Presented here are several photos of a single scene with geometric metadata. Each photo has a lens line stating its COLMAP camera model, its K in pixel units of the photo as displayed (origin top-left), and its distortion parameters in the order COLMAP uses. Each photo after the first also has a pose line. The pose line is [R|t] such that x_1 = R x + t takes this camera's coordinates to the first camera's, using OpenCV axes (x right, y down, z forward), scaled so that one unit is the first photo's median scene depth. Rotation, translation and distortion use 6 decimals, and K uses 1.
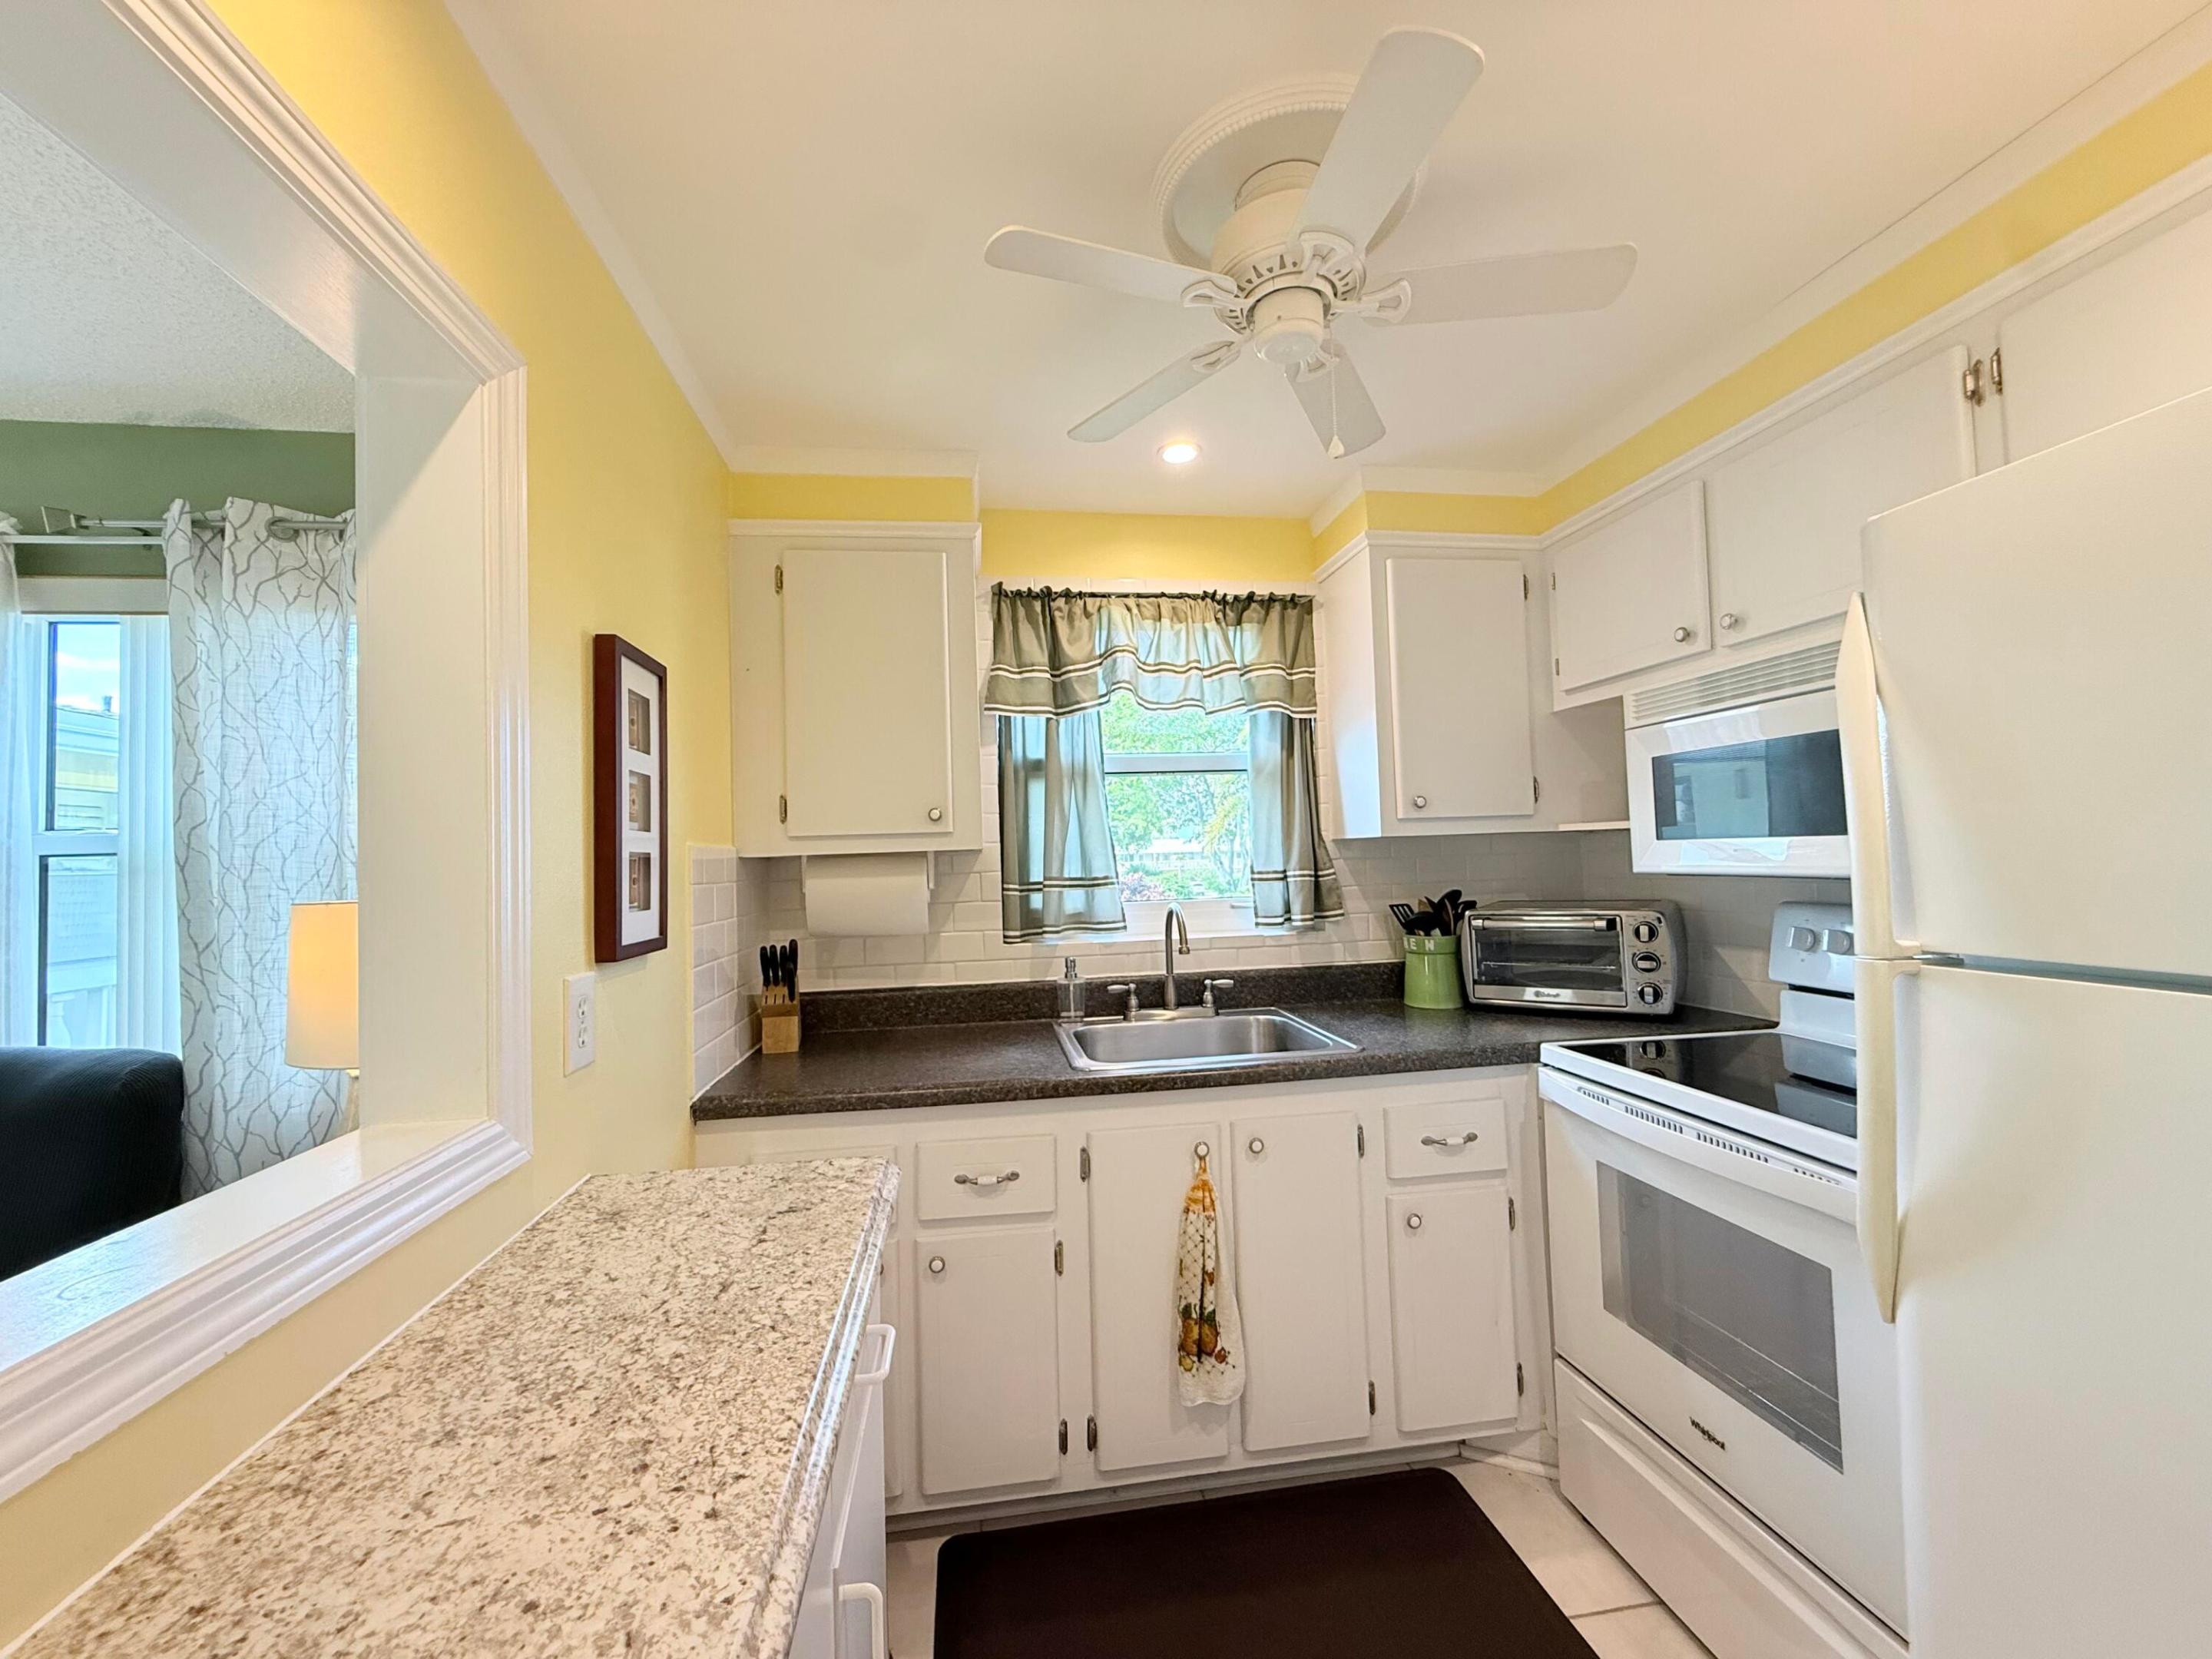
lens RADIAL K [[882.2, 0, 1096.8], [0, 882.2, 828.2], [0, 0, 1]] dist [0.000393, 0.000108]
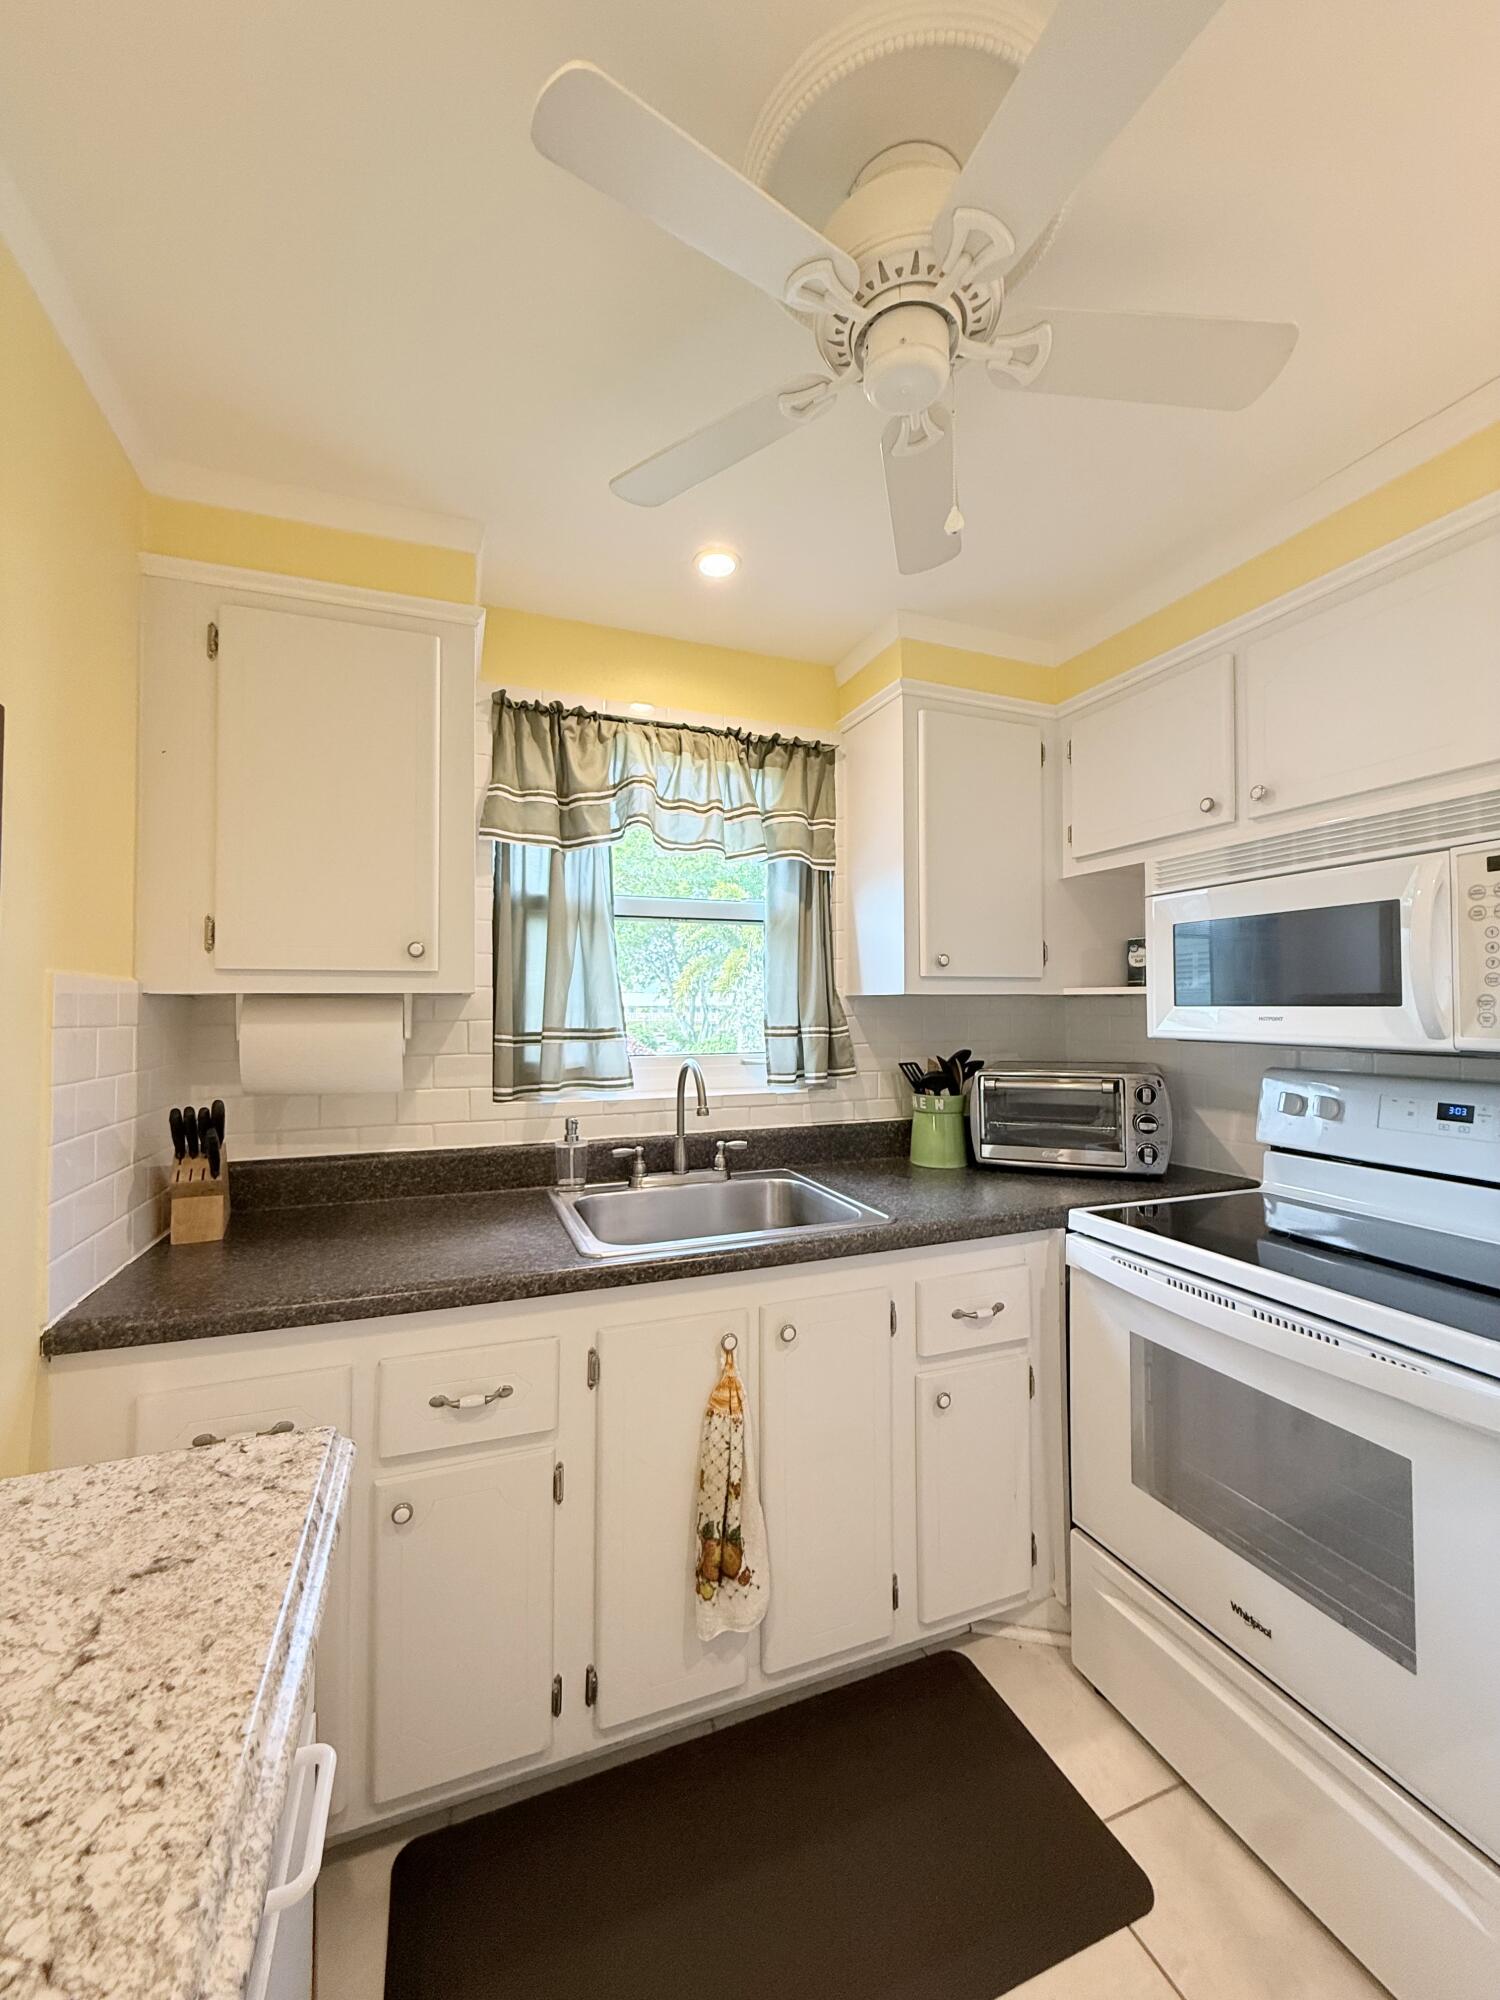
lens RADIAL K [[797.6, 0, 751.2], [0, 797.6, 991.8], [0, 0, 1]] dist [0.000393, 0.000108]
pose [[0.973607, 0.033899, 0.225699, -0.045809], [-0.036036, 0.999336, 0.005354, 0.009173], [-0.225367, -0.013346, 0.974182, 0.204027]]
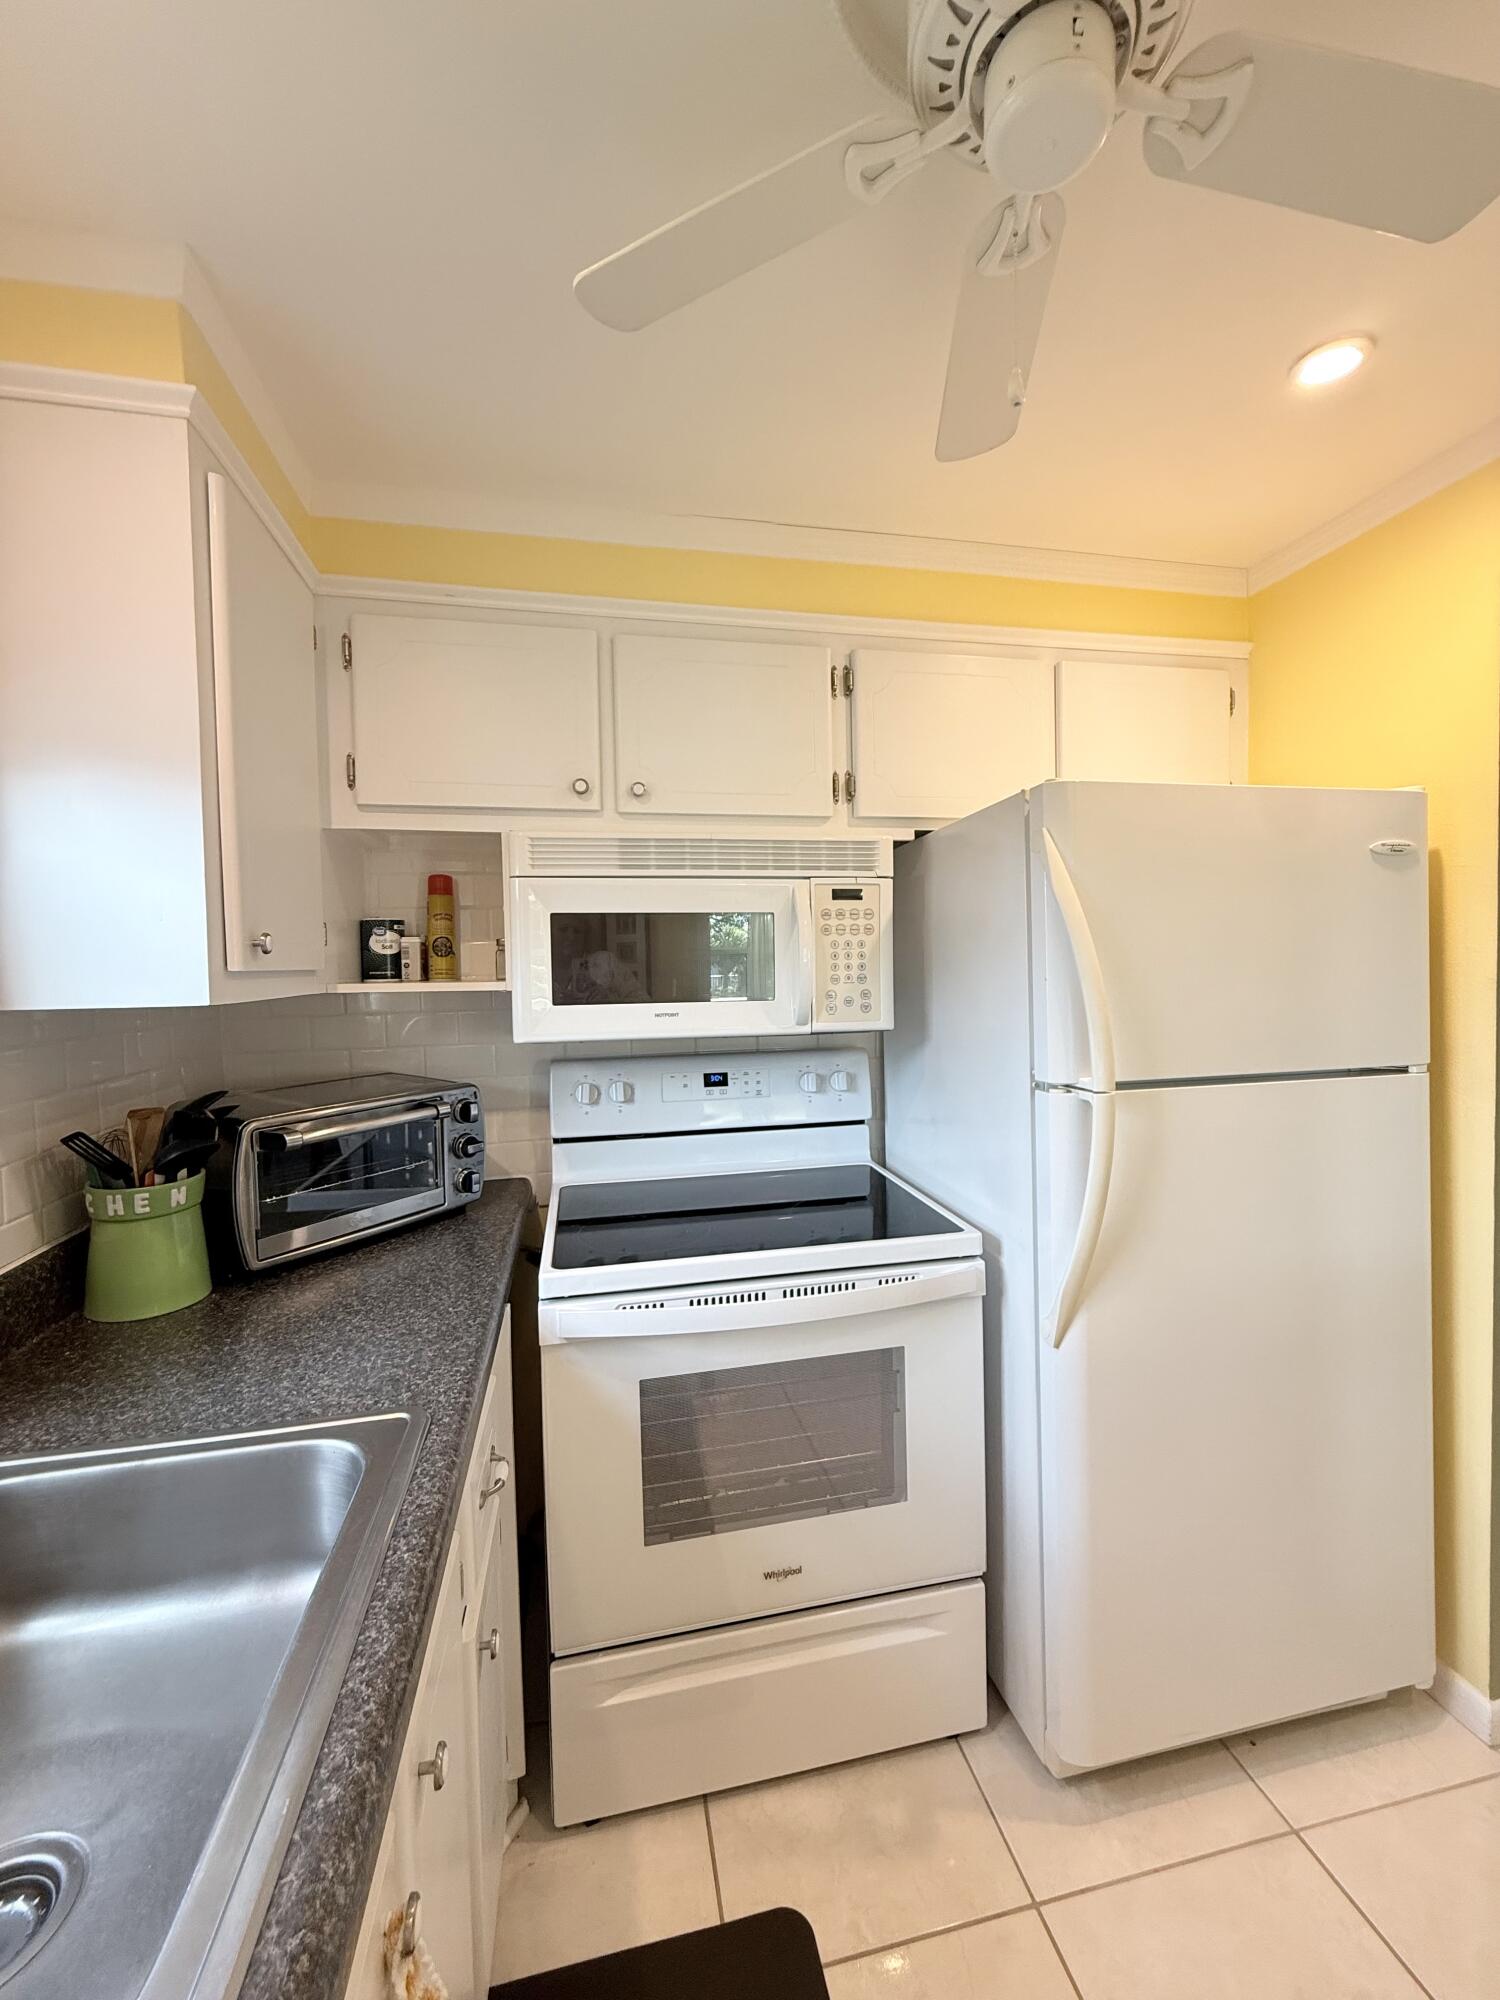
lens RADIAL K [[797.6, 0, 751.2], [0, 797.6, 991.8], [0, 0, 1]] dist [0.000393, 0.000108]
pose [[-0.064666, -0.004093, 0.997899, -0.182290], [-0.014737, 0.999886, 0.003146, -0.005724], [-0.997798, -0.014503, -0.064719, 0.808377]]
